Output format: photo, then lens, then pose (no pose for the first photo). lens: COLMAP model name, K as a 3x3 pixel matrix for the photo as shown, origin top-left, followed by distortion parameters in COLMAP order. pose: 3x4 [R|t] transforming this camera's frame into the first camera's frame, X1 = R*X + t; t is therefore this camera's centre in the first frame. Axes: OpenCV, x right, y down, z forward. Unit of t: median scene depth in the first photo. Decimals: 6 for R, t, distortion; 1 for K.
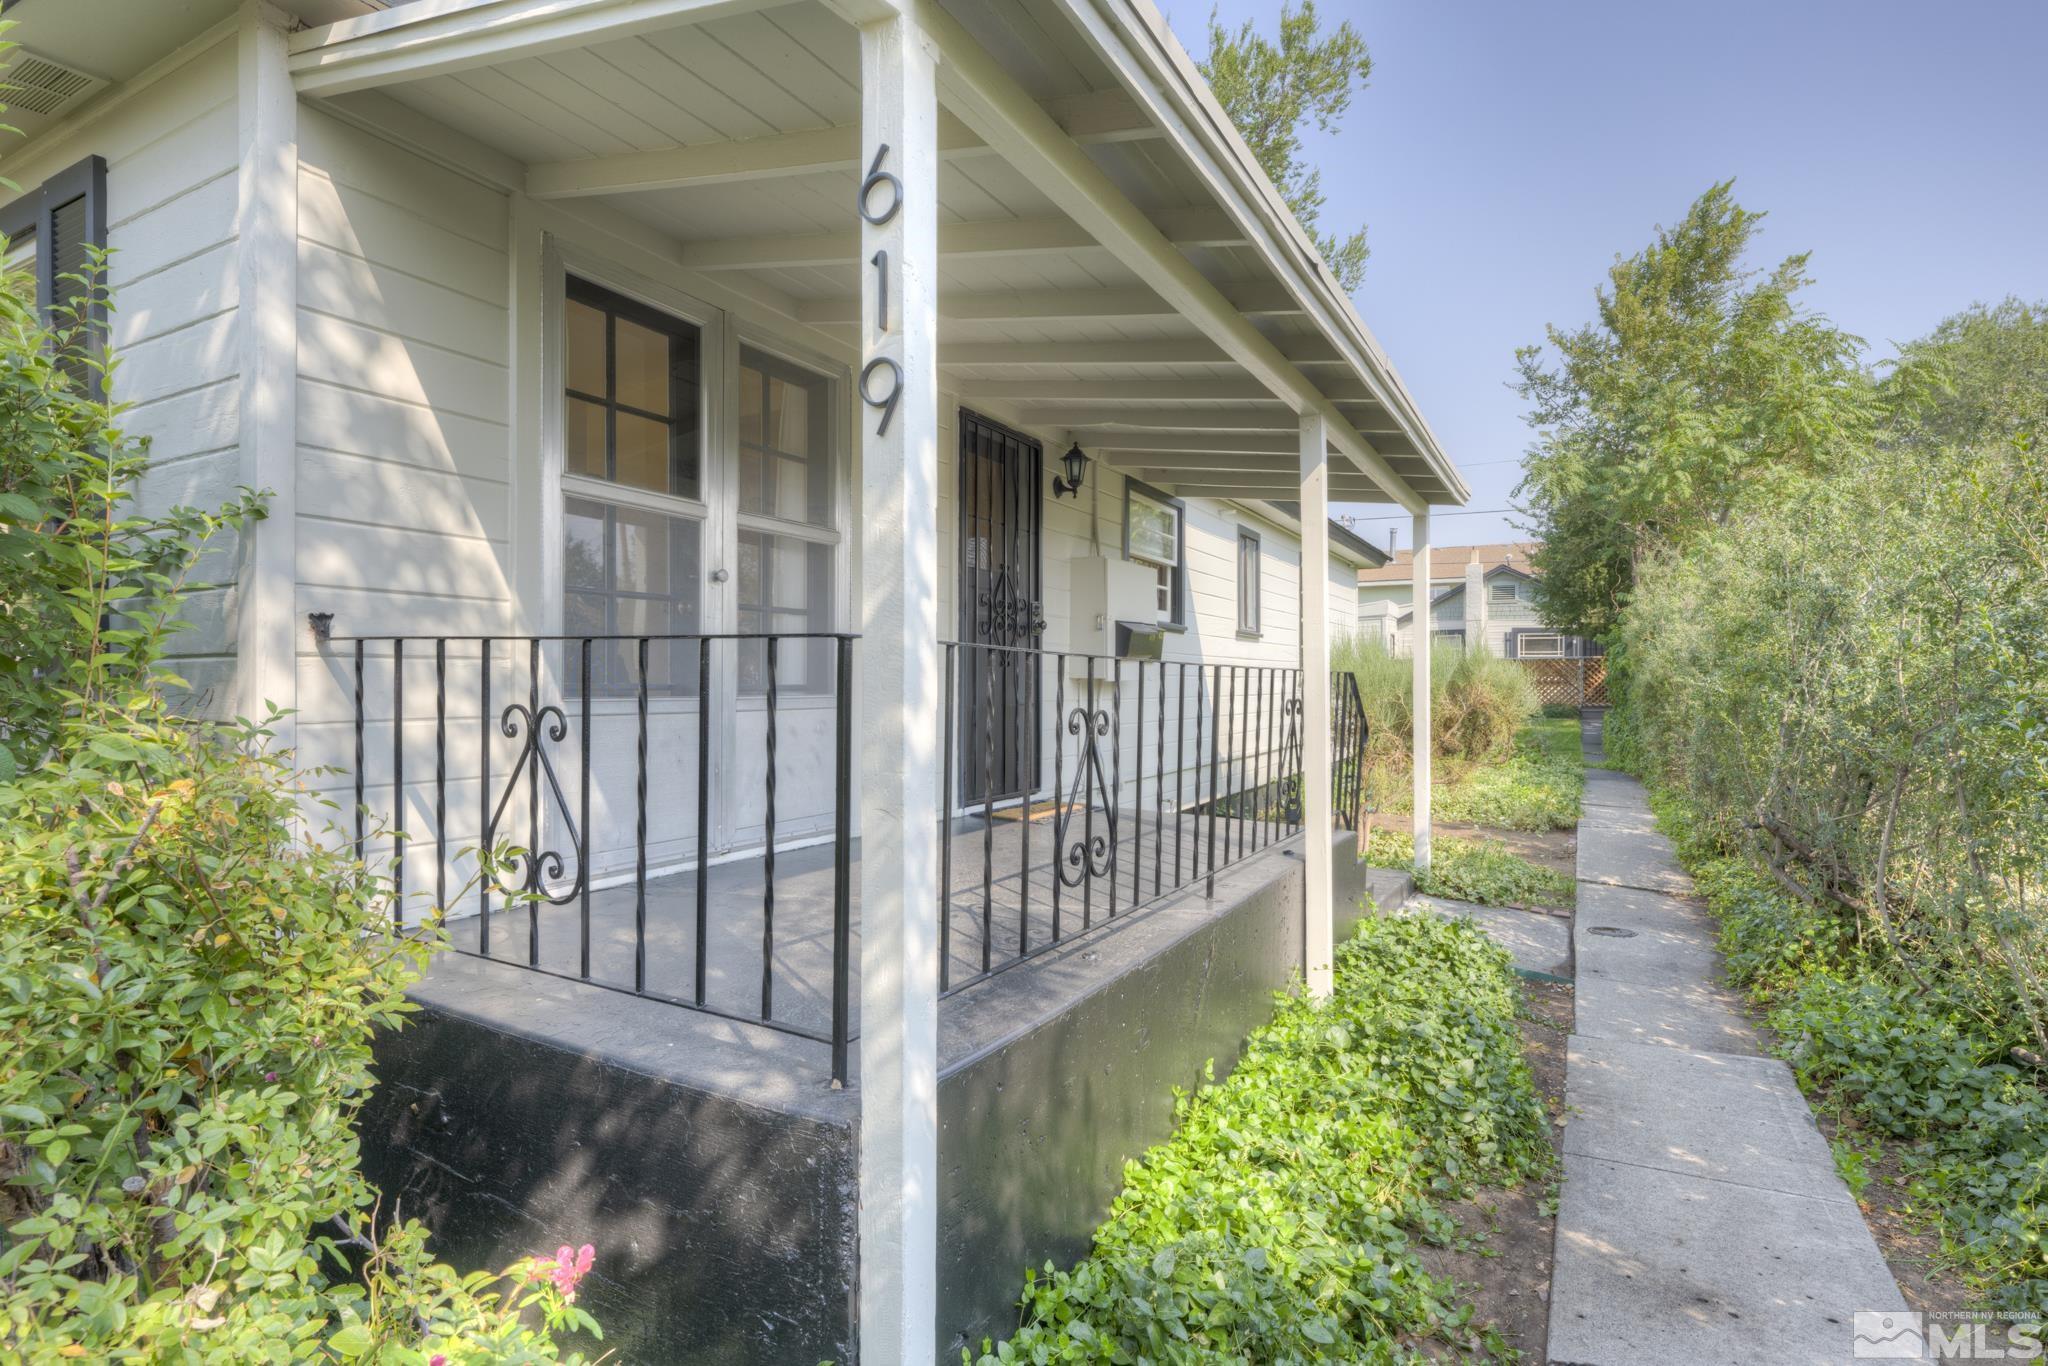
lens RADIAL K [[979.5, 0, 1047.1], [0, 979.5, 682.9], [0, 0, 1]] dist [0.001250, 0.000363]
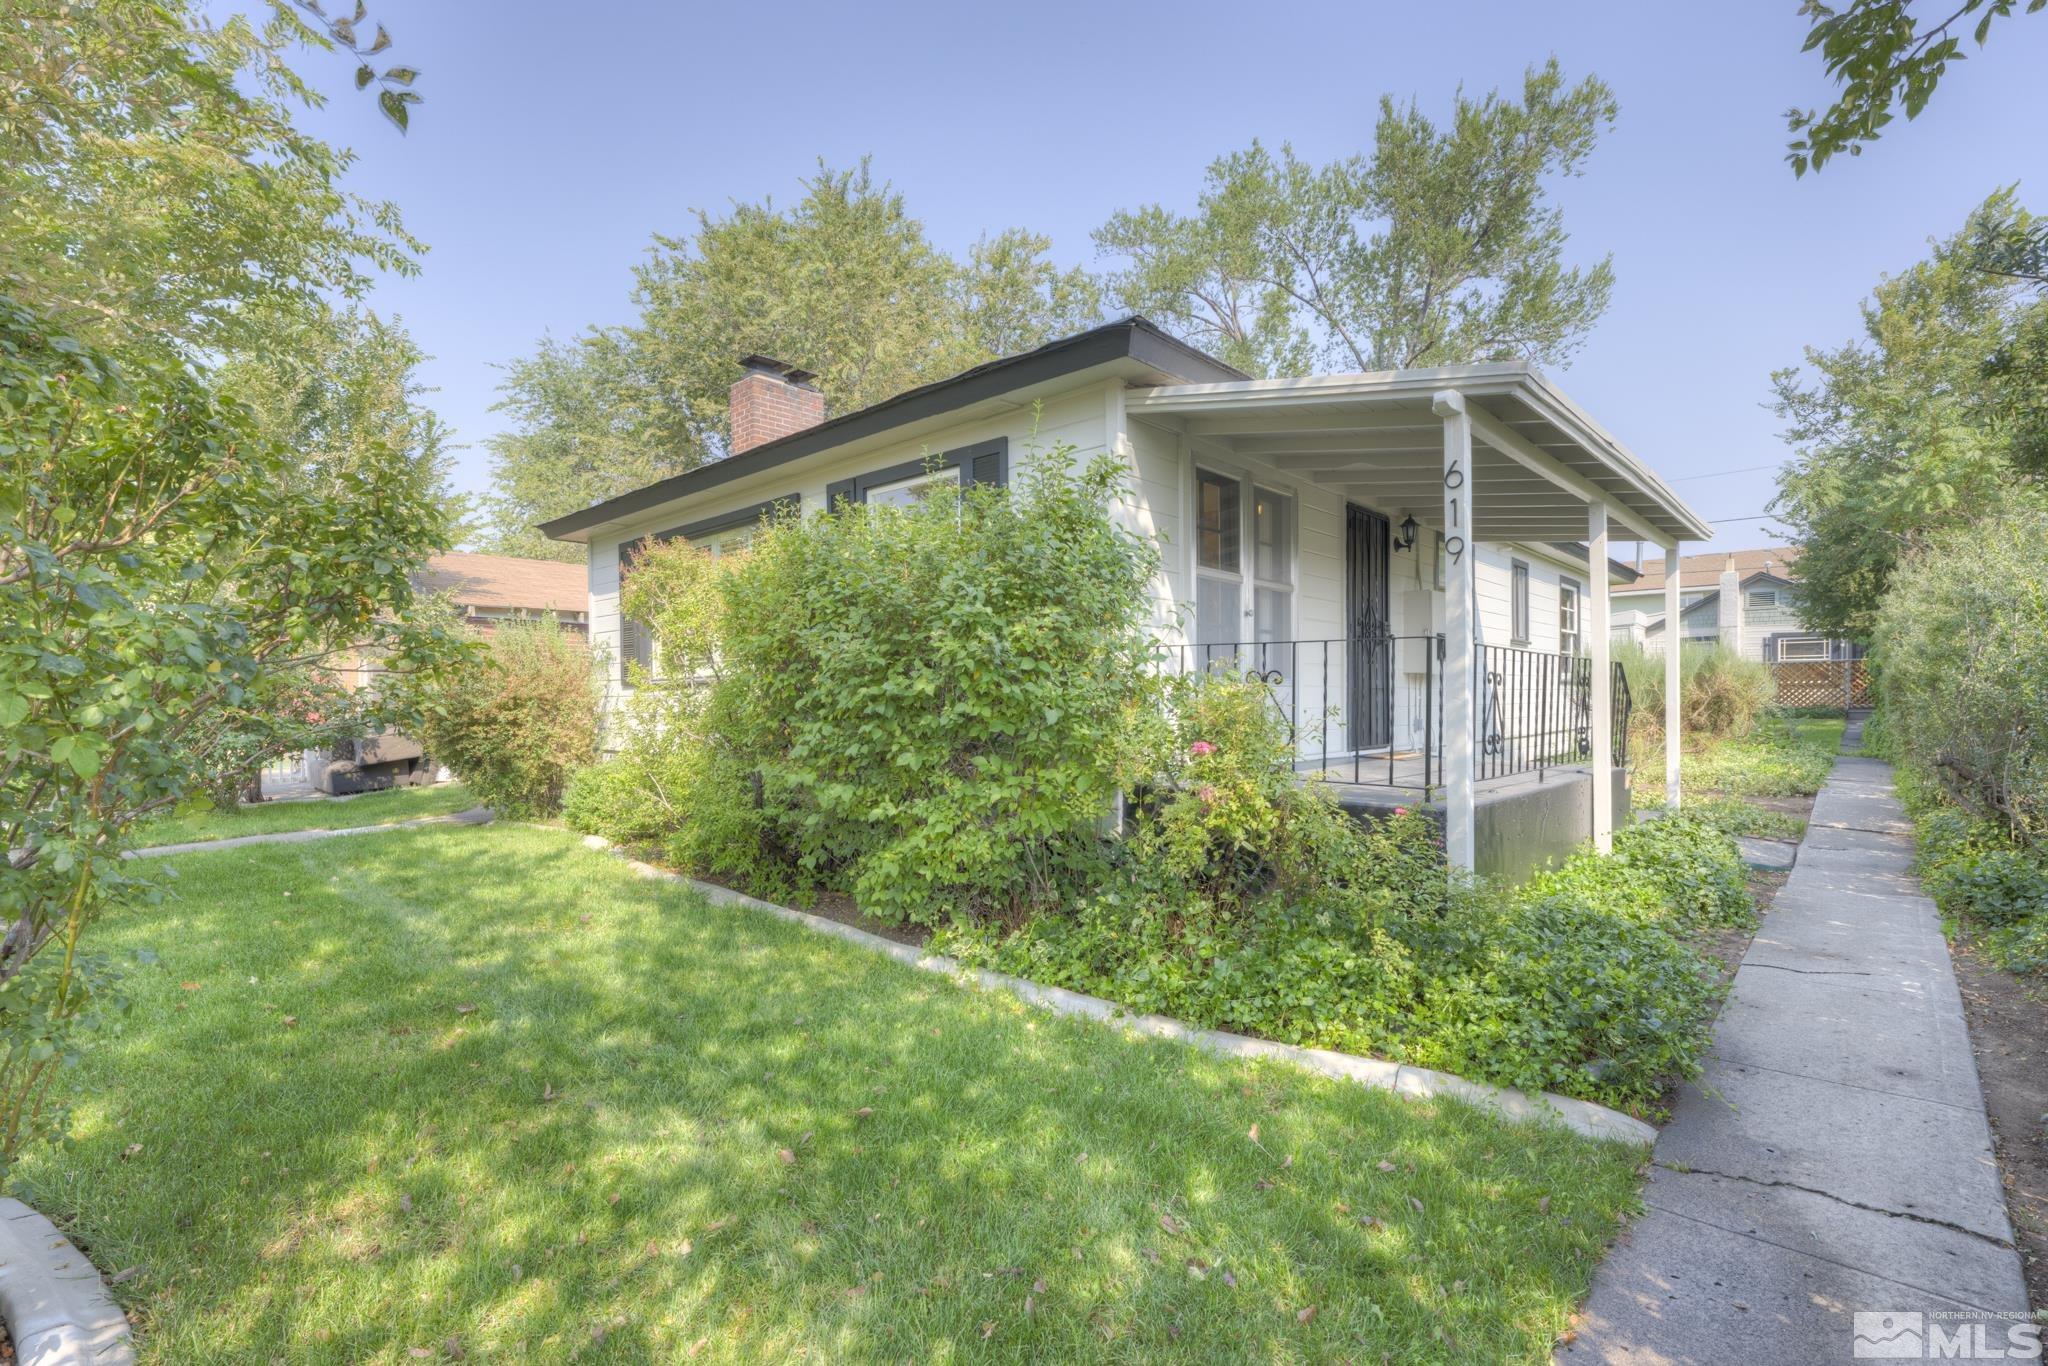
lens RADIAL K [[888.9, 0, 1059.0], [0, 888.9, 709.2], [0, 0, 1]] dist [0.002001, -0.001454]
pose [[0.971802, -0.006293, -0.235714, -0.061202], [0.009333, 0.999887, 0.011787, 0.010875], [0.235613, -0.013655, 0.971751, -0.158222]]
